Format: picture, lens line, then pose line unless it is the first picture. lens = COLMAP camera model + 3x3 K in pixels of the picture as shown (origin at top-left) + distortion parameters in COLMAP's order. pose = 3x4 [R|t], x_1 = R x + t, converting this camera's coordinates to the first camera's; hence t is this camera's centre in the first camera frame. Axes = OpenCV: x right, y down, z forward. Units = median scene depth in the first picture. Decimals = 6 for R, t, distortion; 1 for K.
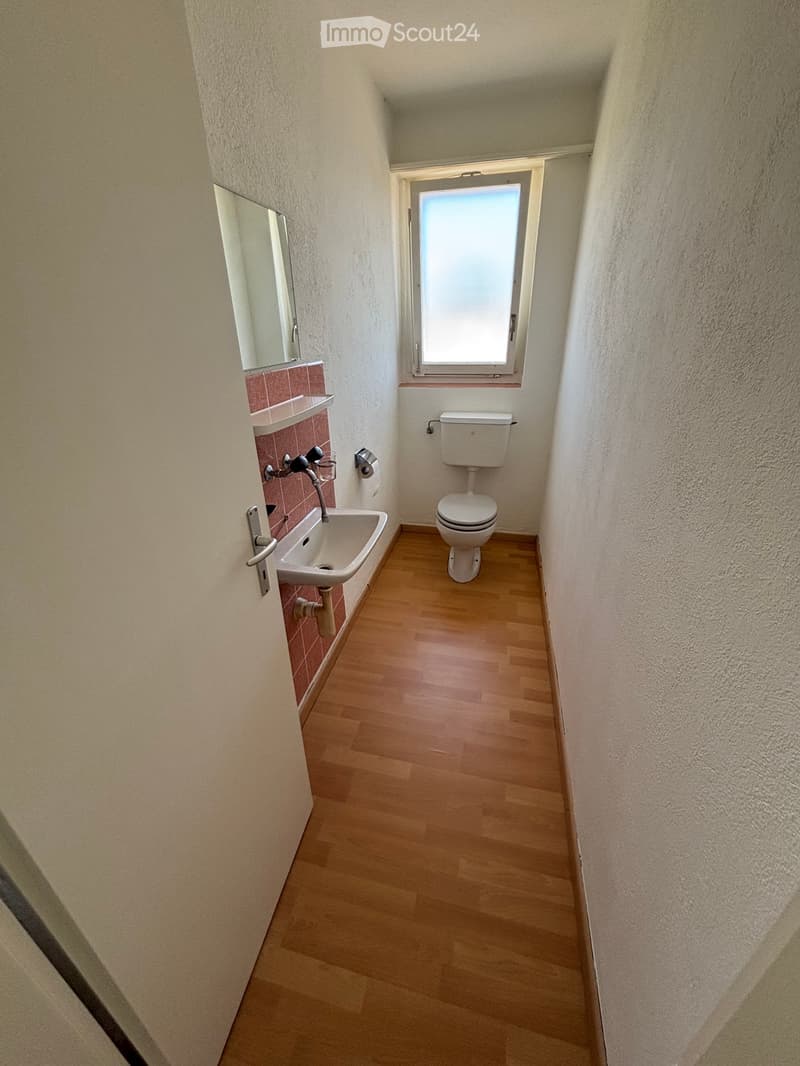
lens RADIAL K [[431.4, 0, 399.1], [0, 431.4, 530.9], [0, 0, 1]] dist [0.000408, -0.000267]
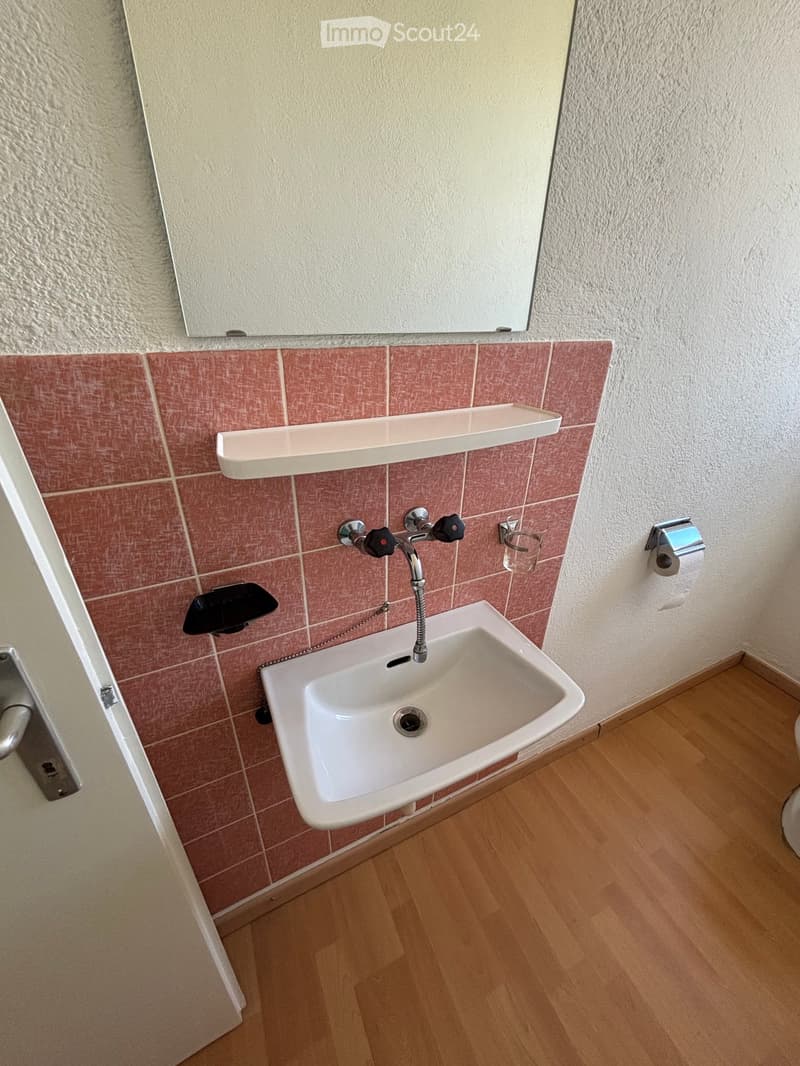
lens RADIAL K [[431.4, 0, 399.1], [0, 431.4, 530.9], [0, 0, 1]] dist [0.000408, -0.000267]
pose [[0.622024, 0.394212, -0.676522, 0.070369], [-0.367215, 0.909975, 0.192613, -0.174926], [0.691549, 0.128619, 0.710787, 0.434701]]
